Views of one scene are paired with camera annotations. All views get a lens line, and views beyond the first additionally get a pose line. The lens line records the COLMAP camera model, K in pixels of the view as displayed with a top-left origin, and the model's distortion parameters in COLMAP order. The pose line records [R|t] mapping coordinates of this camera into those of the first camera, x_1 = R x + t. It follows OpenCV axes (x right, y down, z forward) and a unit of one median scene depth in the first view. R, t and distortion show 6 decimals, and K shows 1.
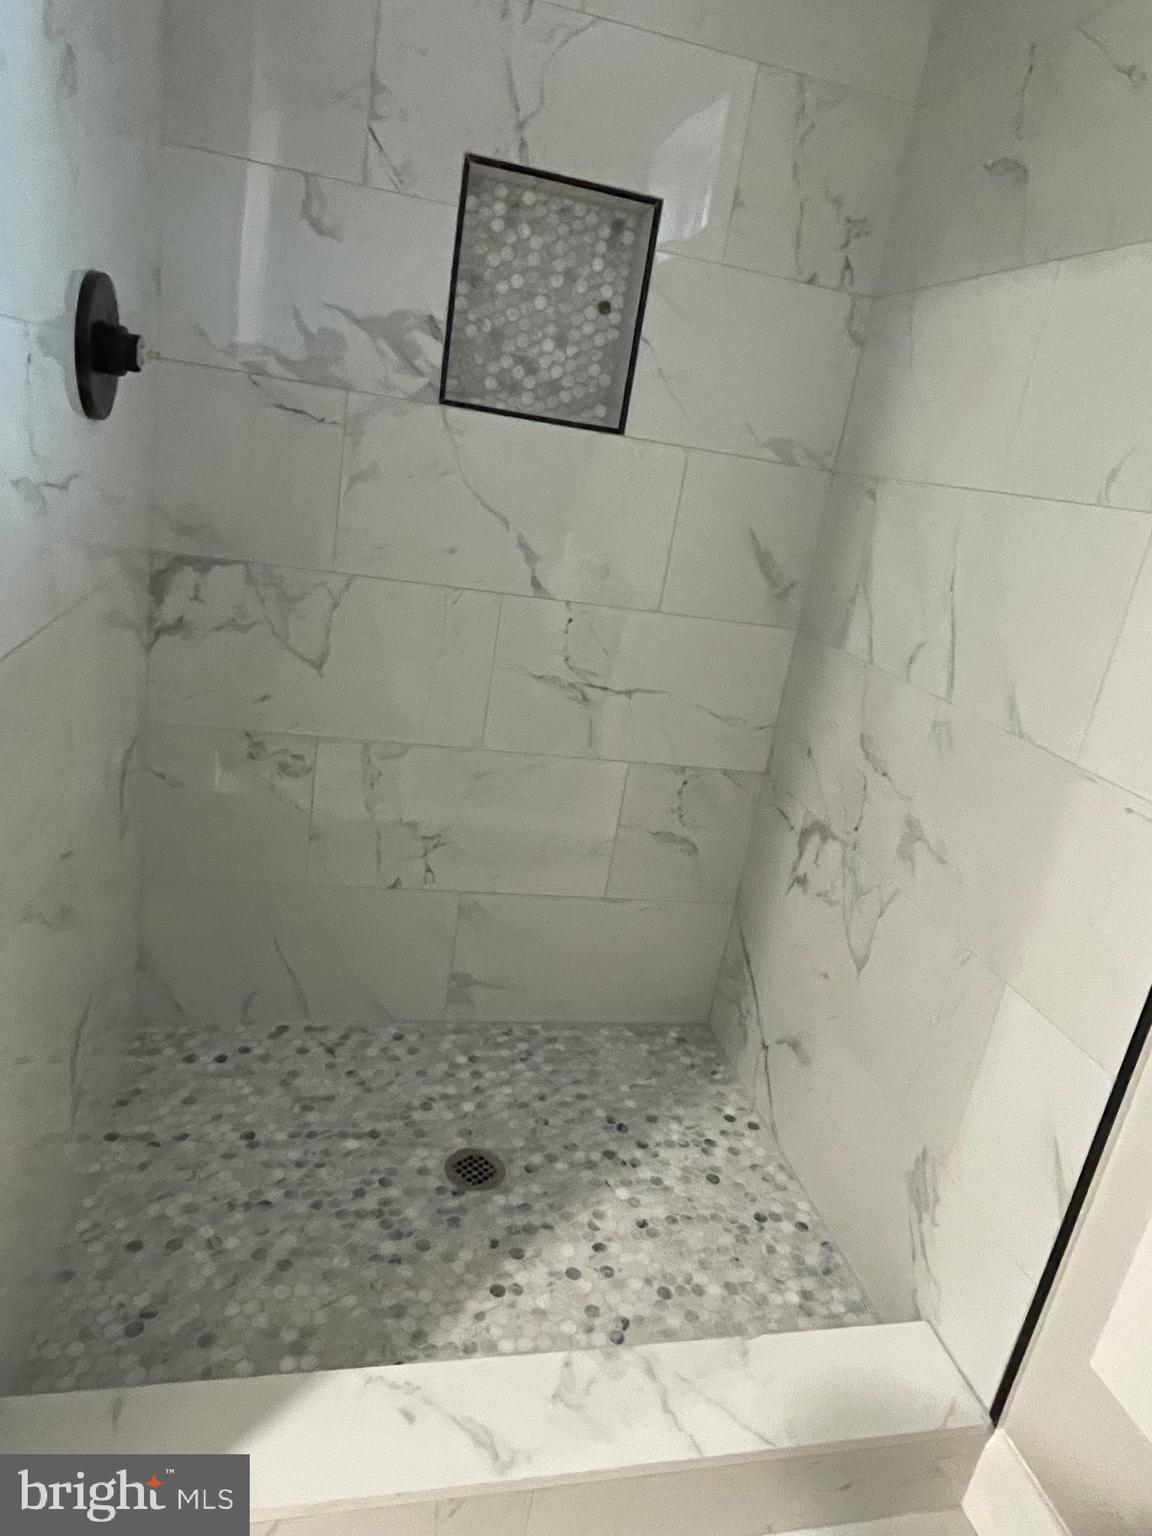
lens RADIAL K [[957.8, 0, 571.1], [0, 957.8, 753.3], [0, 0, 1]] dist [-0.012109, -0.004336]
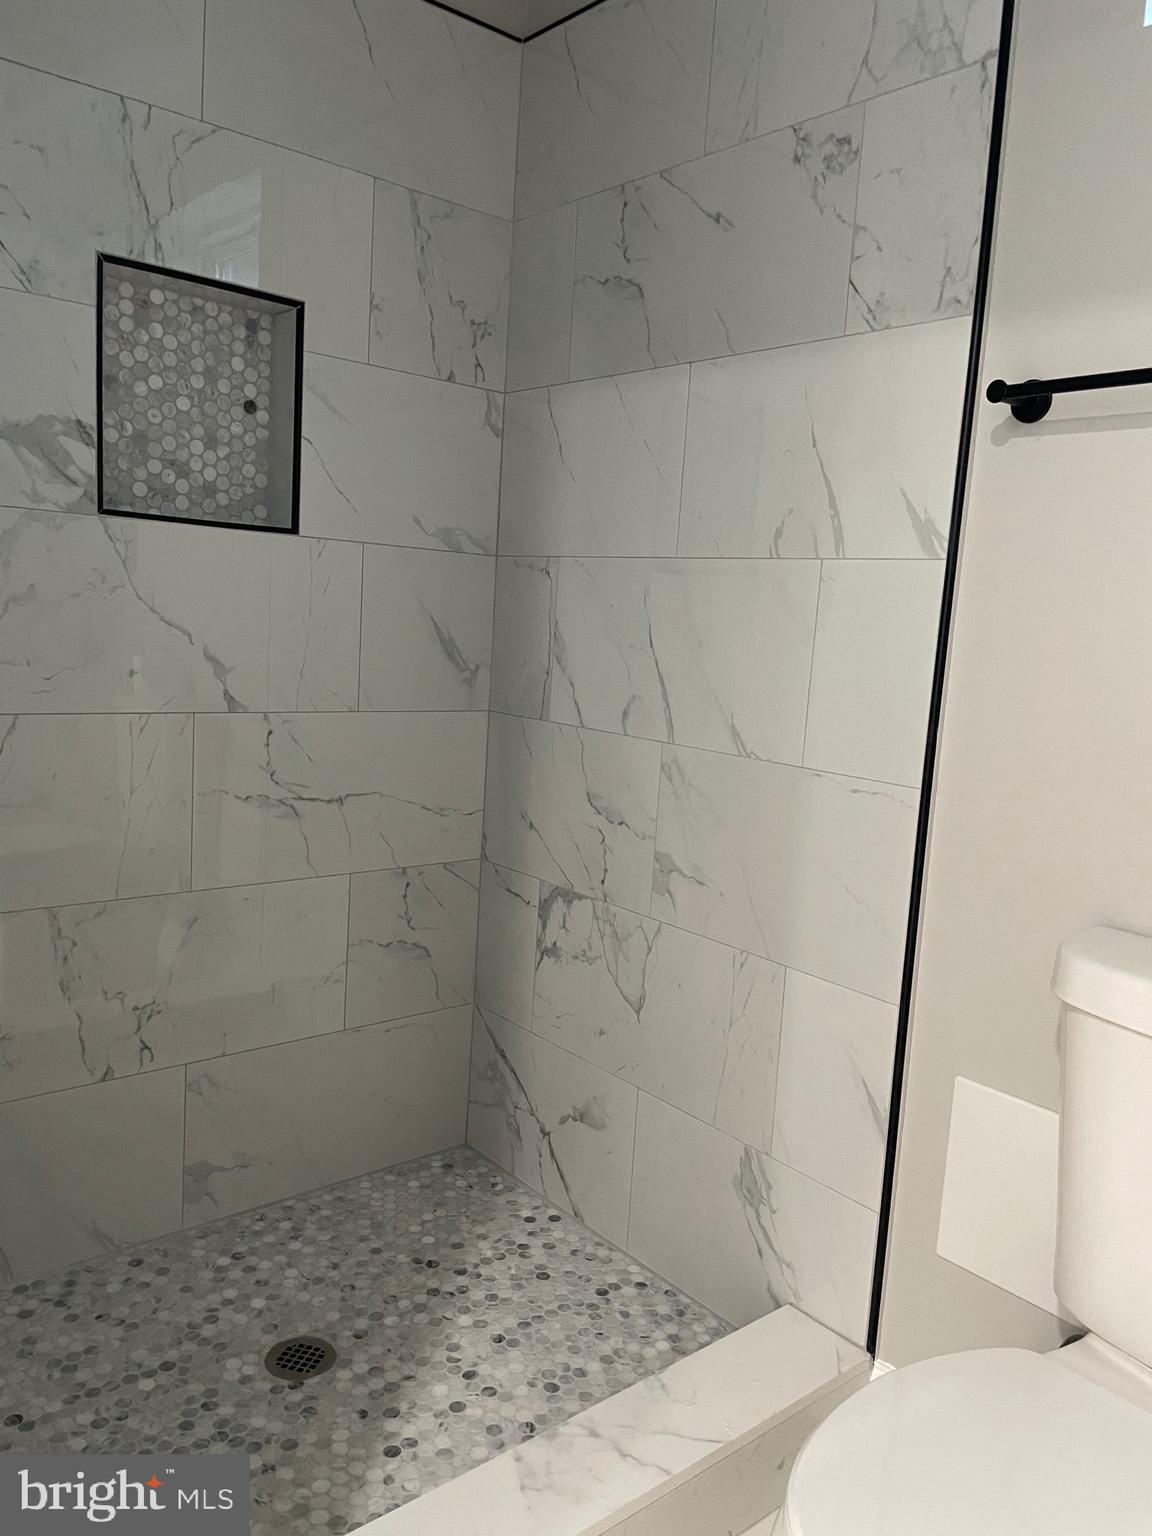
lens RADIAL K [[1151.1, 0, 583.1], [0, 1151.1, 776.5], [0, 0, 1]] dist [0.050176, -0.078987]
pose [[0.881021, -0.163164, 0.444049, -0.257238], [0.210925, 0.975660, -0.059985, 0.036607], [-0.423453, 0.146509, 0.893993, -0.131532]]
